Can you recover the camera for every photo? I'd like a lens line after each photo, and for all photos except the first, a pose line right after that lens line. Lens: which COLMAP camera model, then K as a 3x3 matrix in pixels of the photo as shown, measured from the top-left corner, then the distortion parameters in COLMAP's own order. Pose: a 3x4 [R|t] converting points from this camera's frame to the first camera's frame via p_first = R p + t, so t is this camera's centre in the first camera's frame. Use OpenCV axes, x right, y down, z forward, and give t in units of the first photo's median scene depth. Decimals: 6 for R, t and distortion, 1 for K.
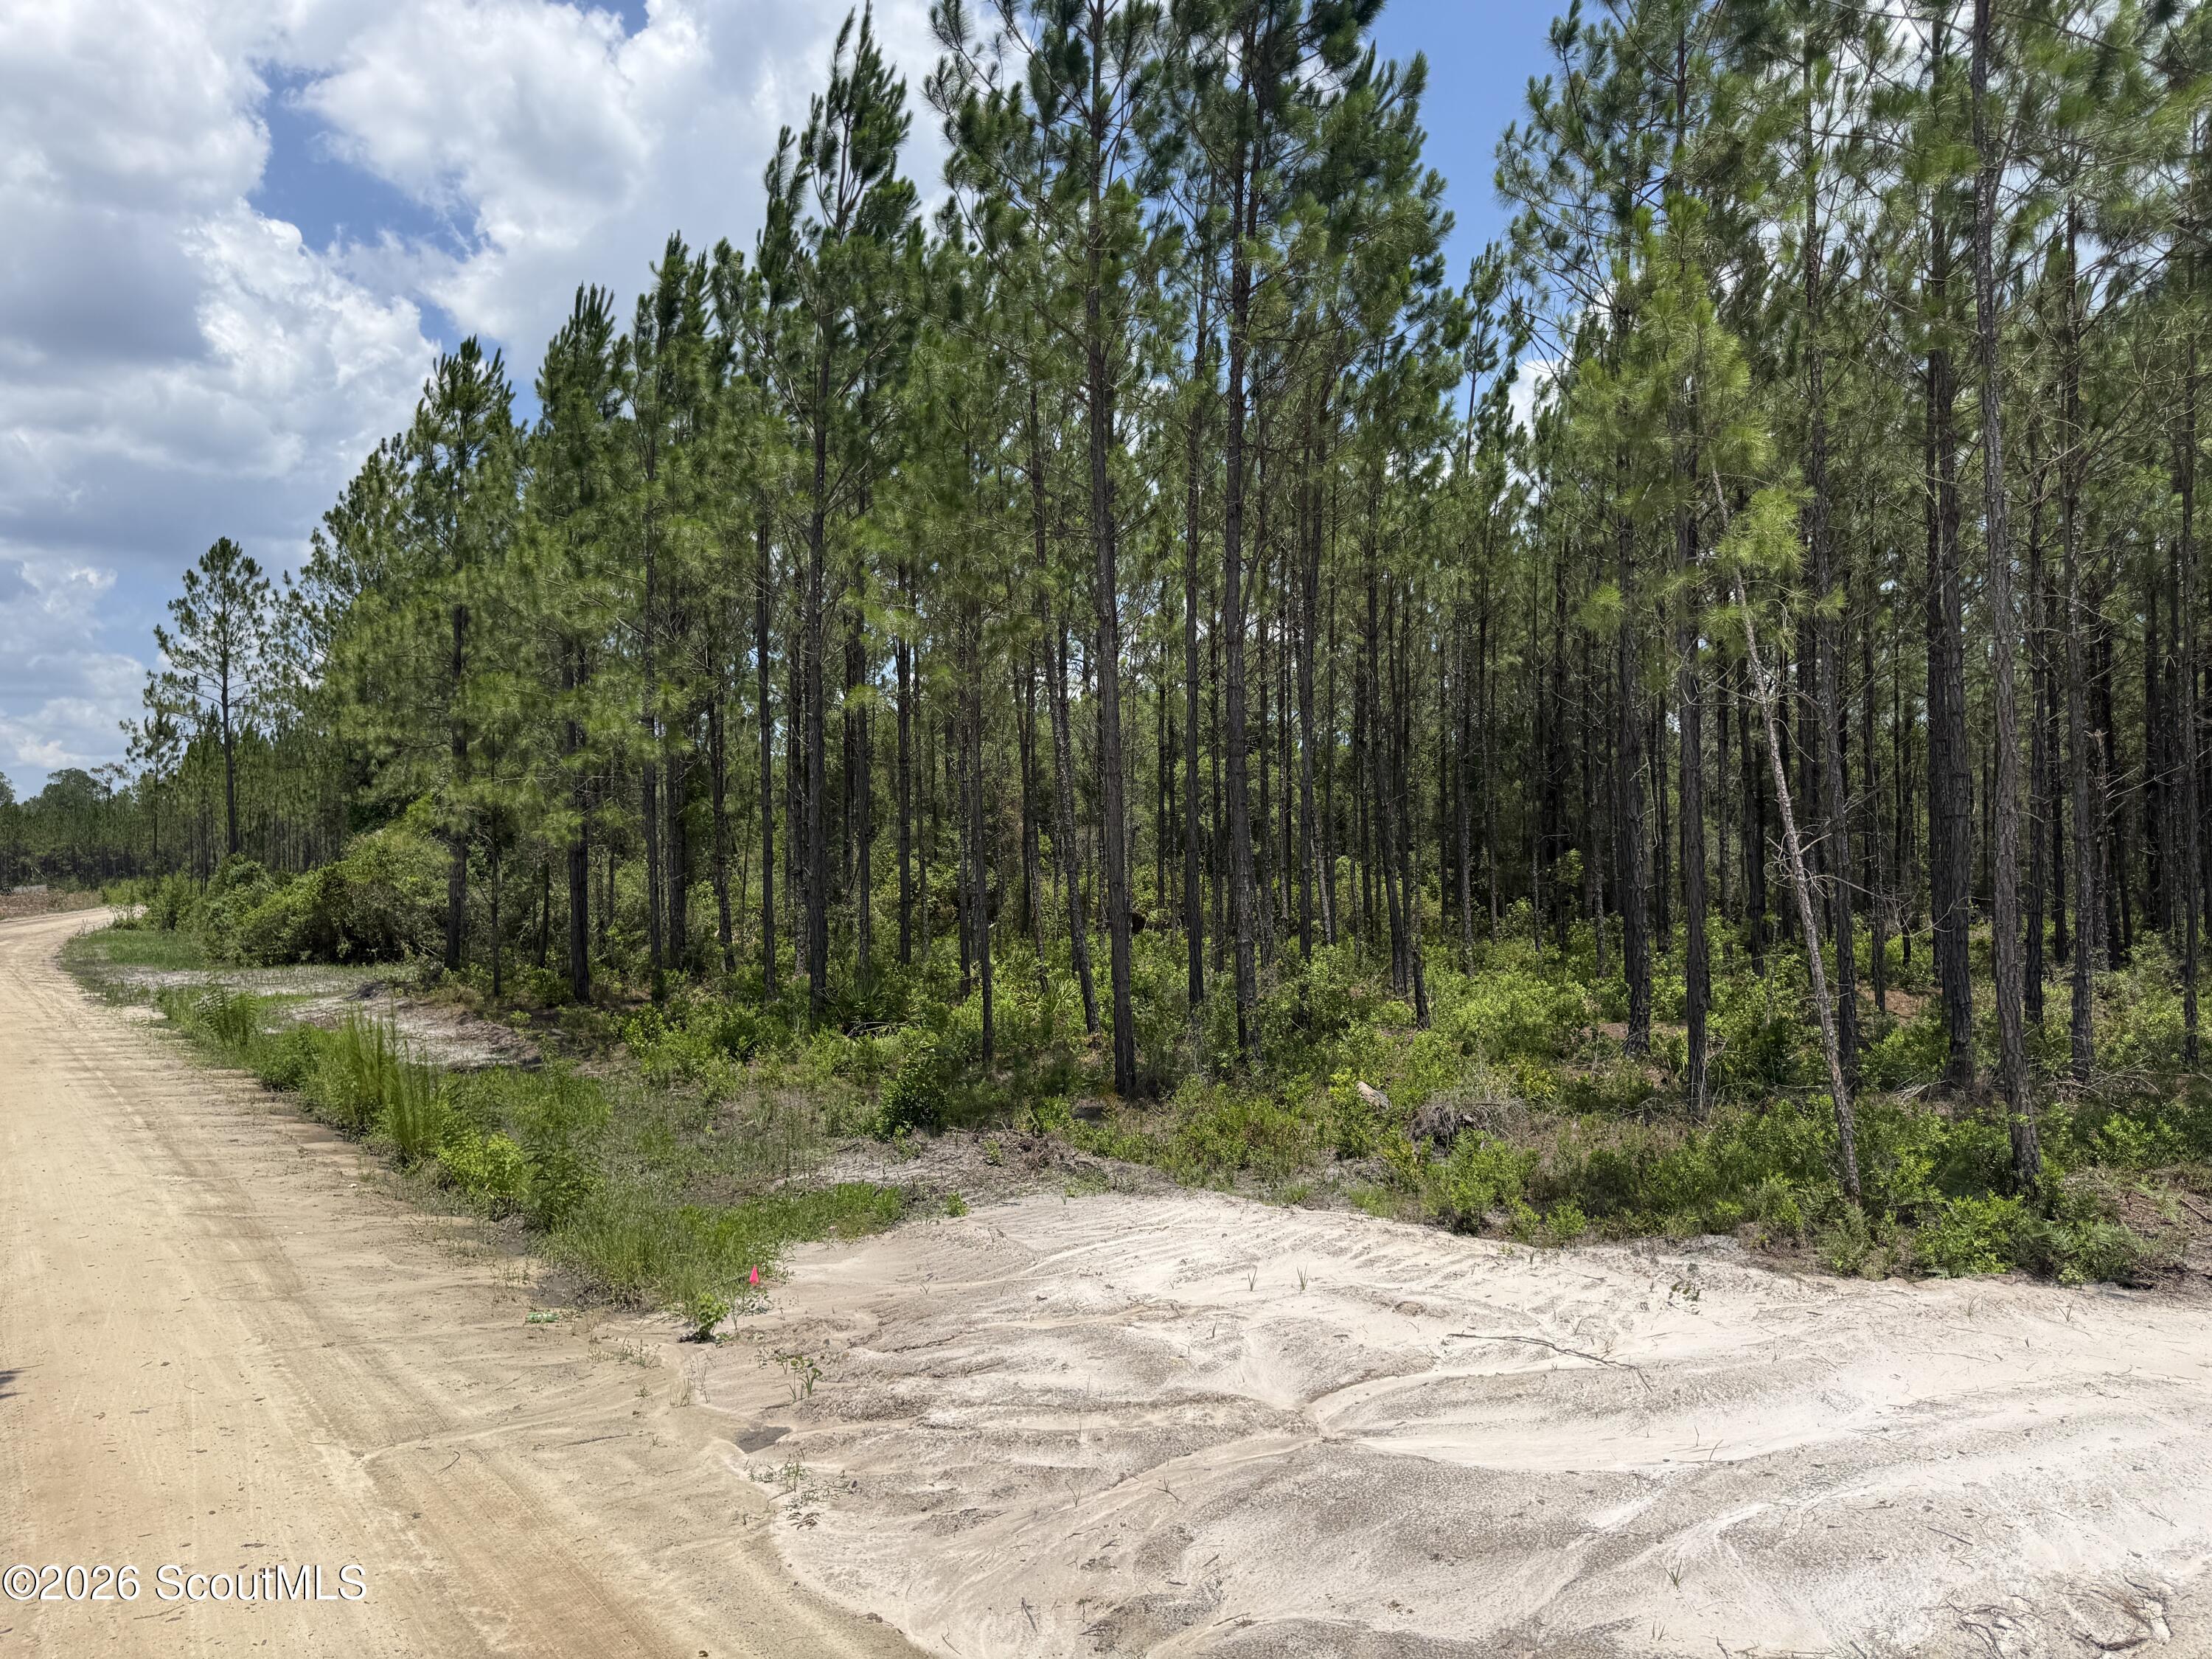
lens RADIAL K [[1648.3, 0, 1106.0], [0, 1648.3, 829.5], [0, 0, 1]] dist [0.055912, -0.028671]
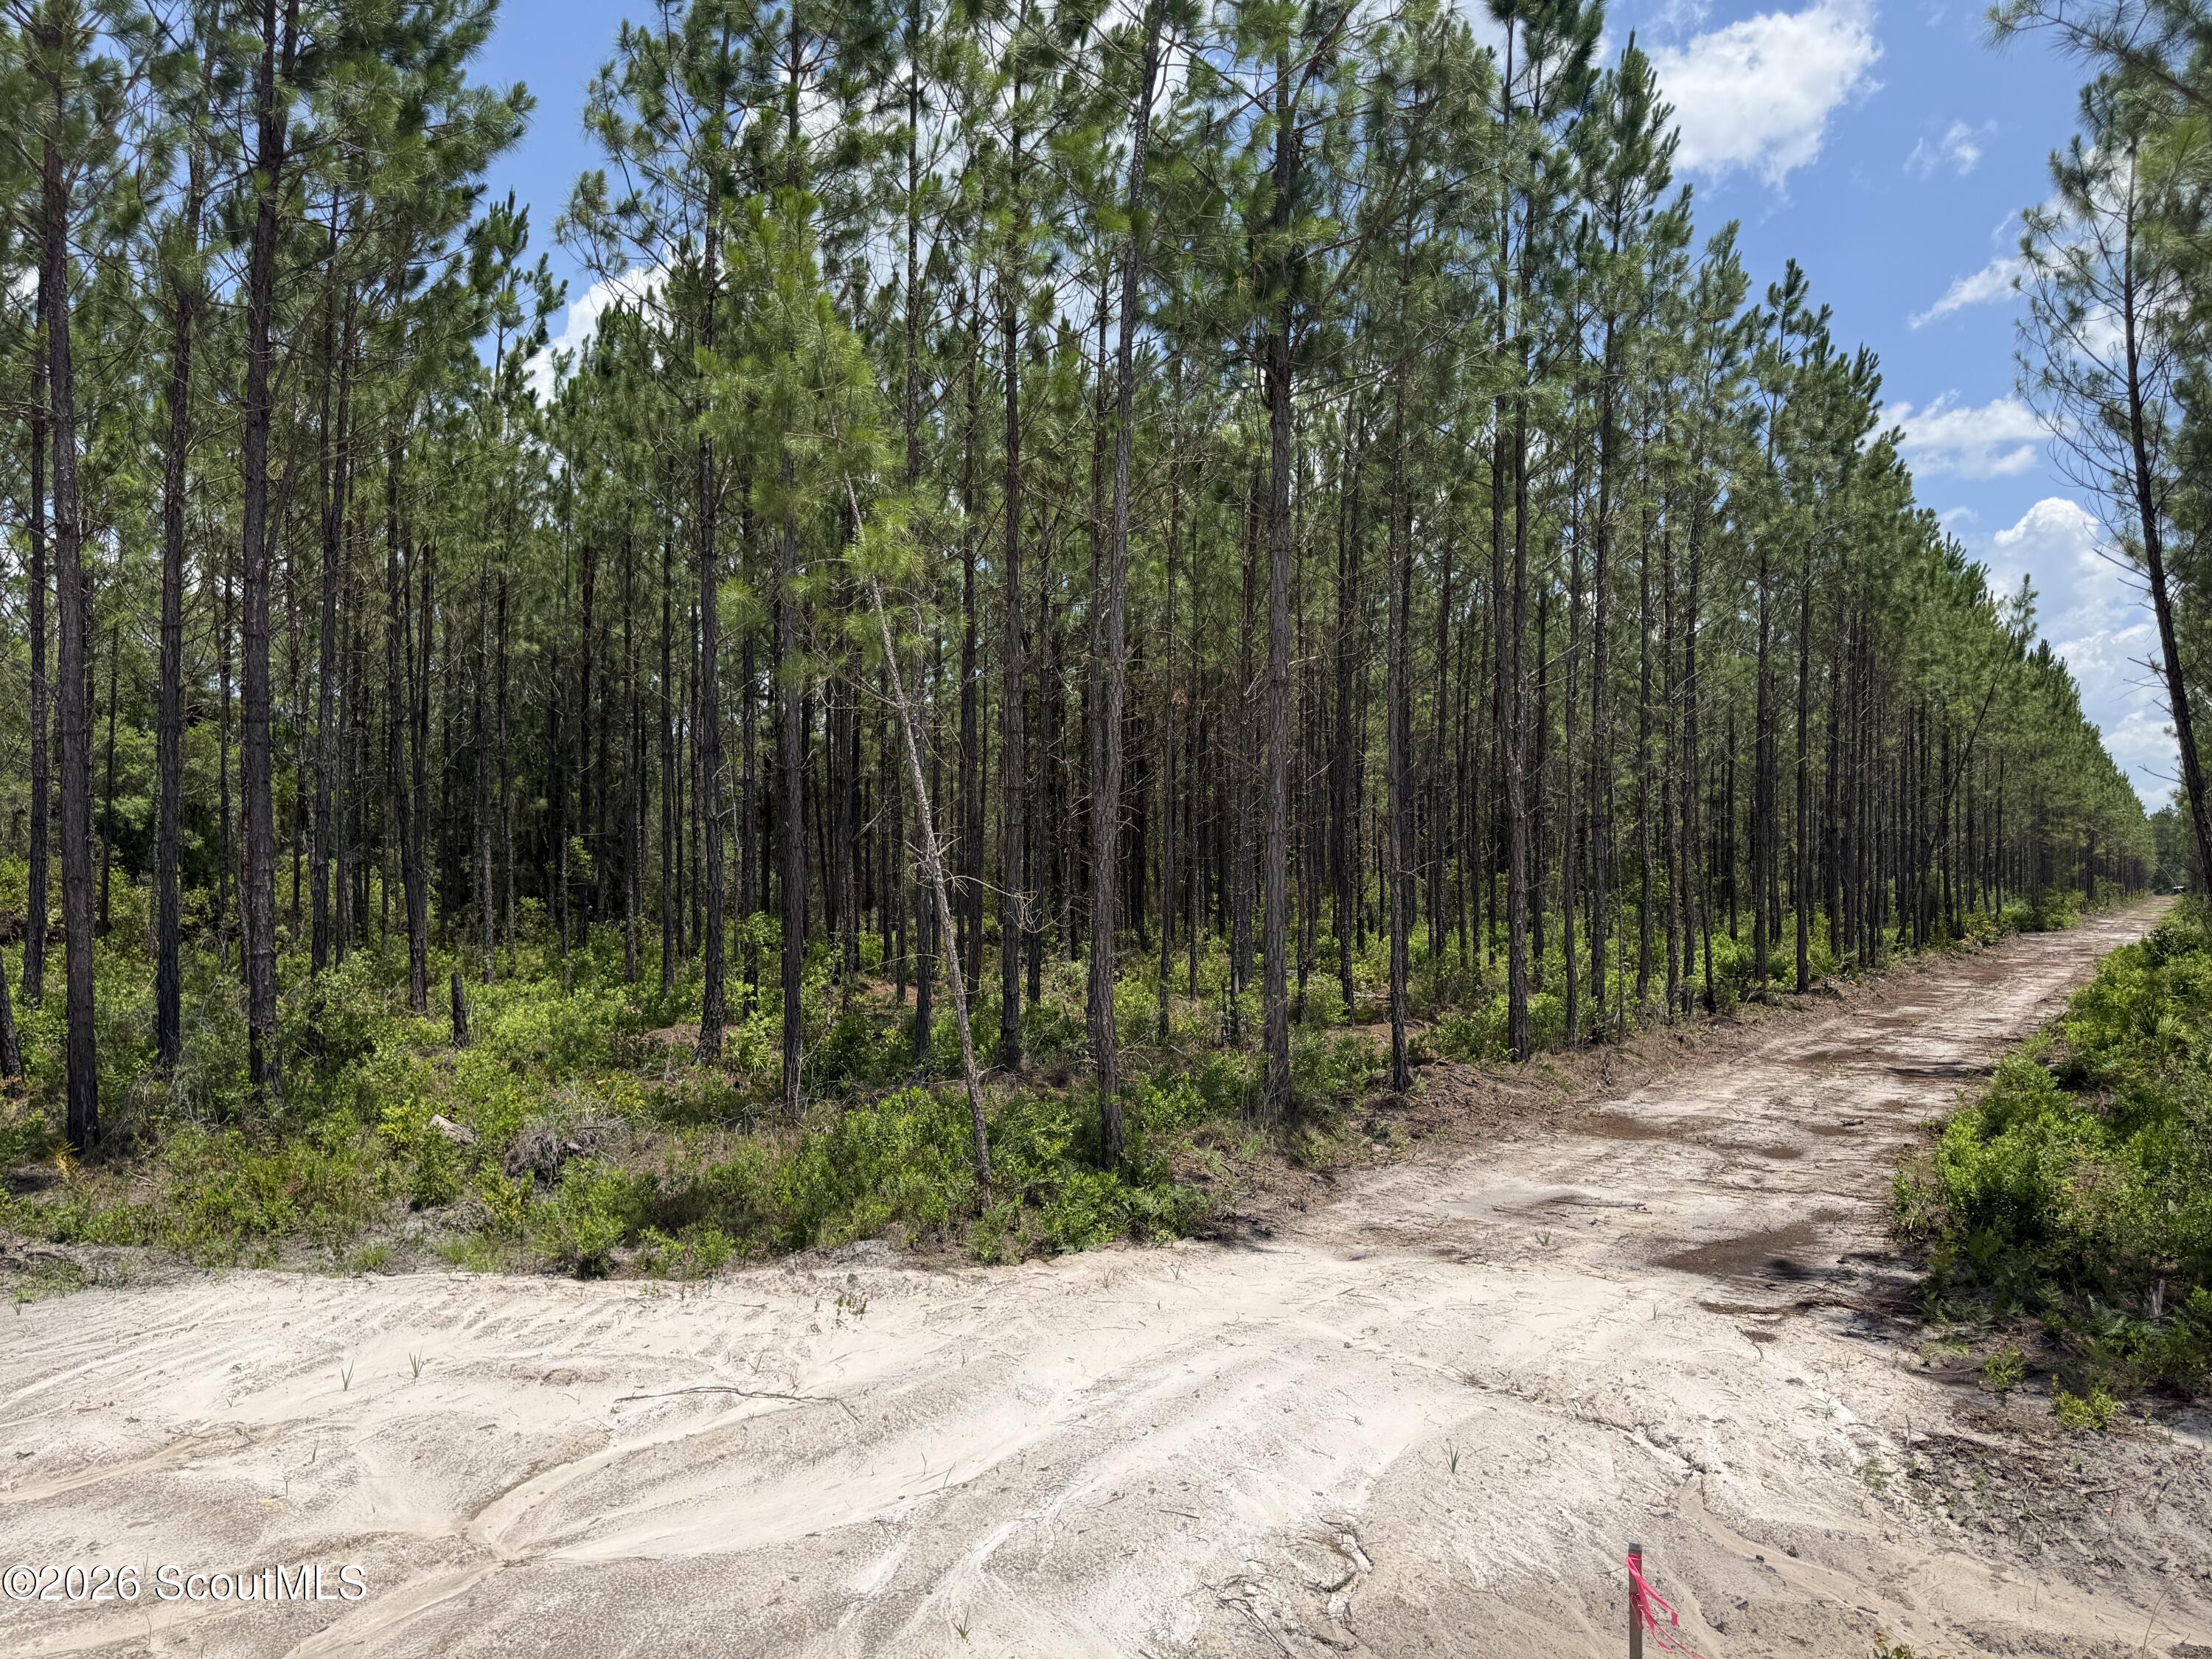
lens RADIAL K [[1648.3, 0, 1106.0], [0, 1648.3, 829.5], [0, 0, 1]] dist [0.055912, -0.028671]
pose [[0.818644, 0.014868, 0.574108, -0.088151], [-0.014999, 0.999877, -0.004507, 0.002911], [-0.574105, -0.004921, 0.818767, 0.128493]]
